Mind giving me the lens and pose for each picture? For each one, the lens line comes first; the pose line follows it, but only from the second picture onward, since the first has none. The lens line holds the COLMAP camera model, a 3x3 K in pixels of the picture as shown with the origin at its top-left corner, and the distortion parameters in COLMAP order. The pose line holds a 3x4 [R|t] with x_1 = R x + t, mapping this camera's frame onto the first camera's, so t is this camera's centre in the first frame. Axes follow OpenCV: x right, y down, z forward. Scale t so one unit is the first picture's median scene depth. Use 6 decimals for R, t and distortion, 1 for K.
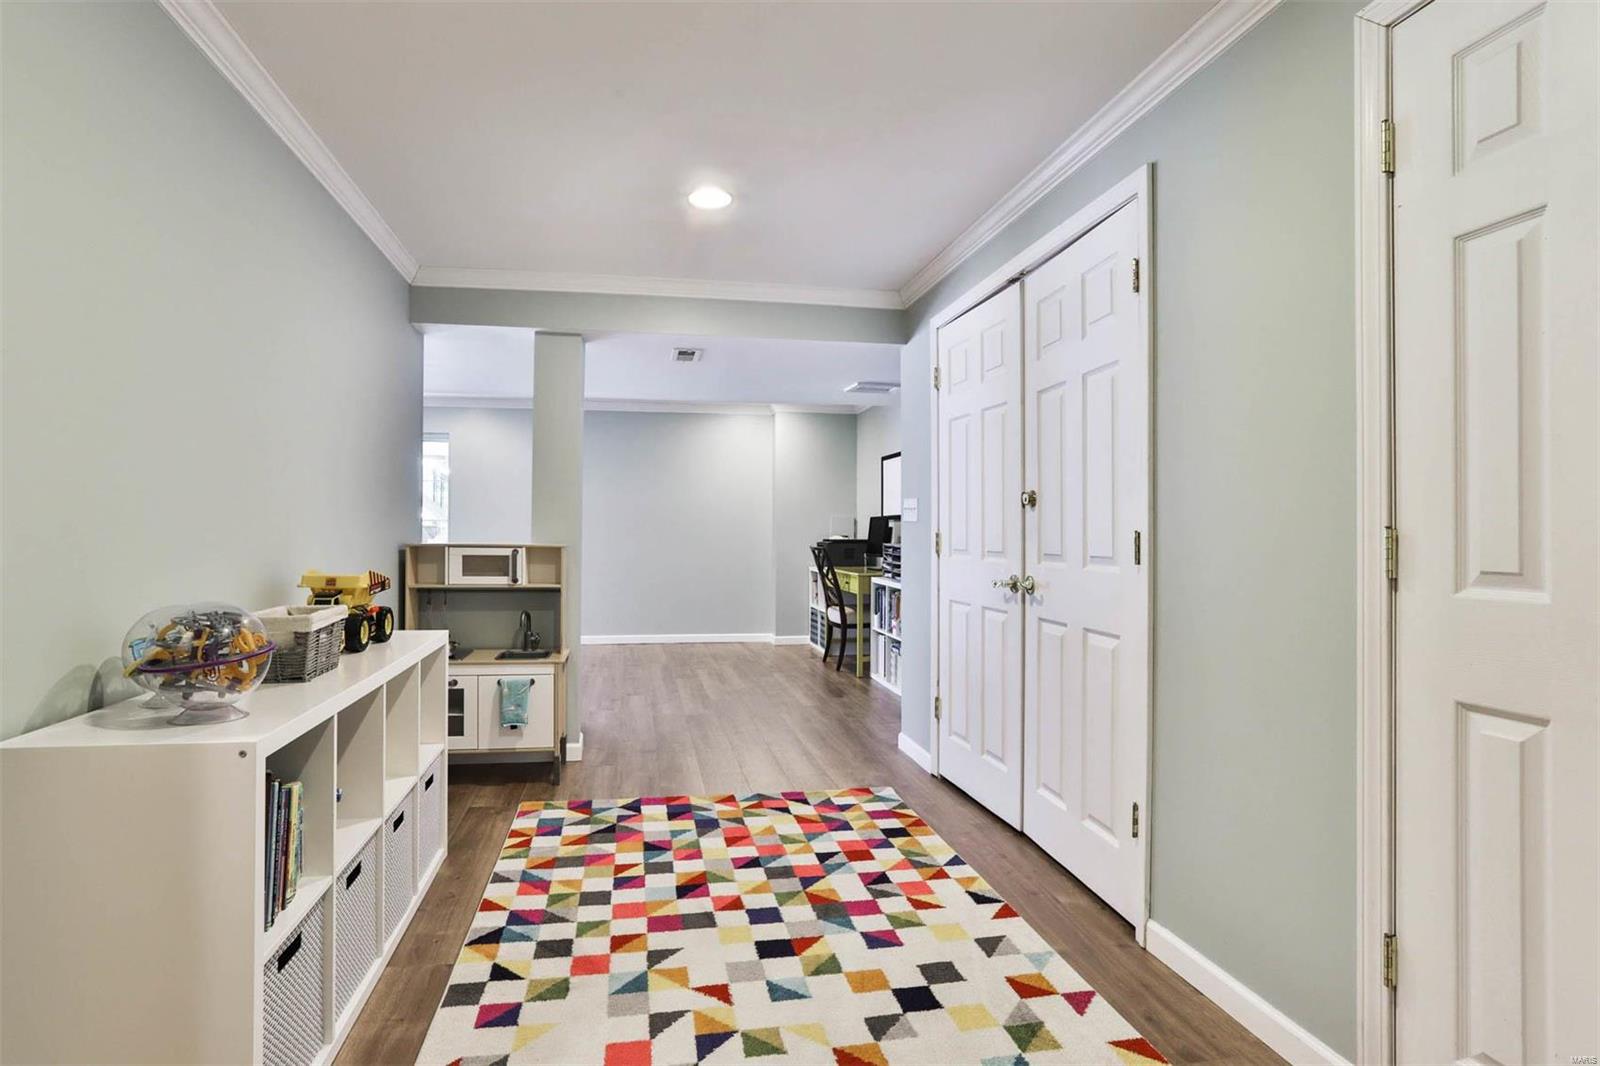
lens RADIAL K [[826.1, 0, 791.7], [0, 826.1, 530.4], [0, 0, 1]] dist [-0.057731, 0.035244]
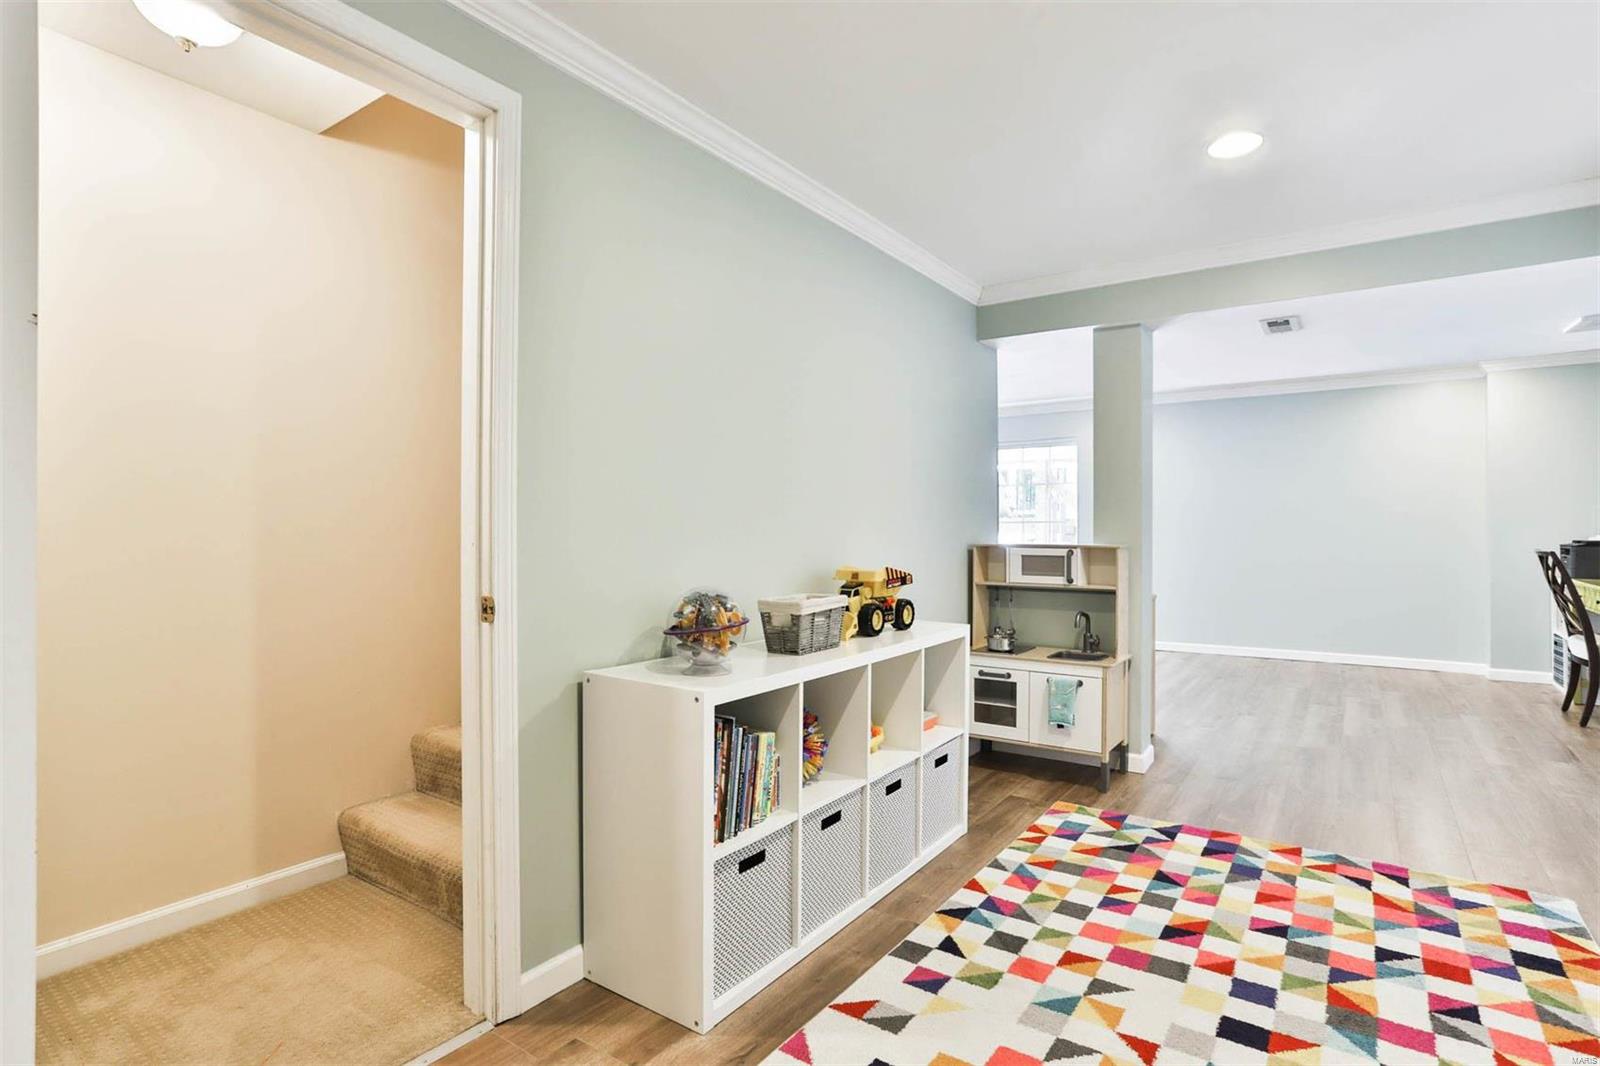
lens RADIAL K [[826.1, 0, 791.7], [0, 826.1, 530.4], [0, 0, 1]] dist [-0.057731, 0.035244]
pose [[0.696472, -0.006115, -0.717558, 0.198006], [0.006172, 0.999978, -0.002531, -0.000558], [0.717558, -0.002666, 0.696494, 0.076024]]
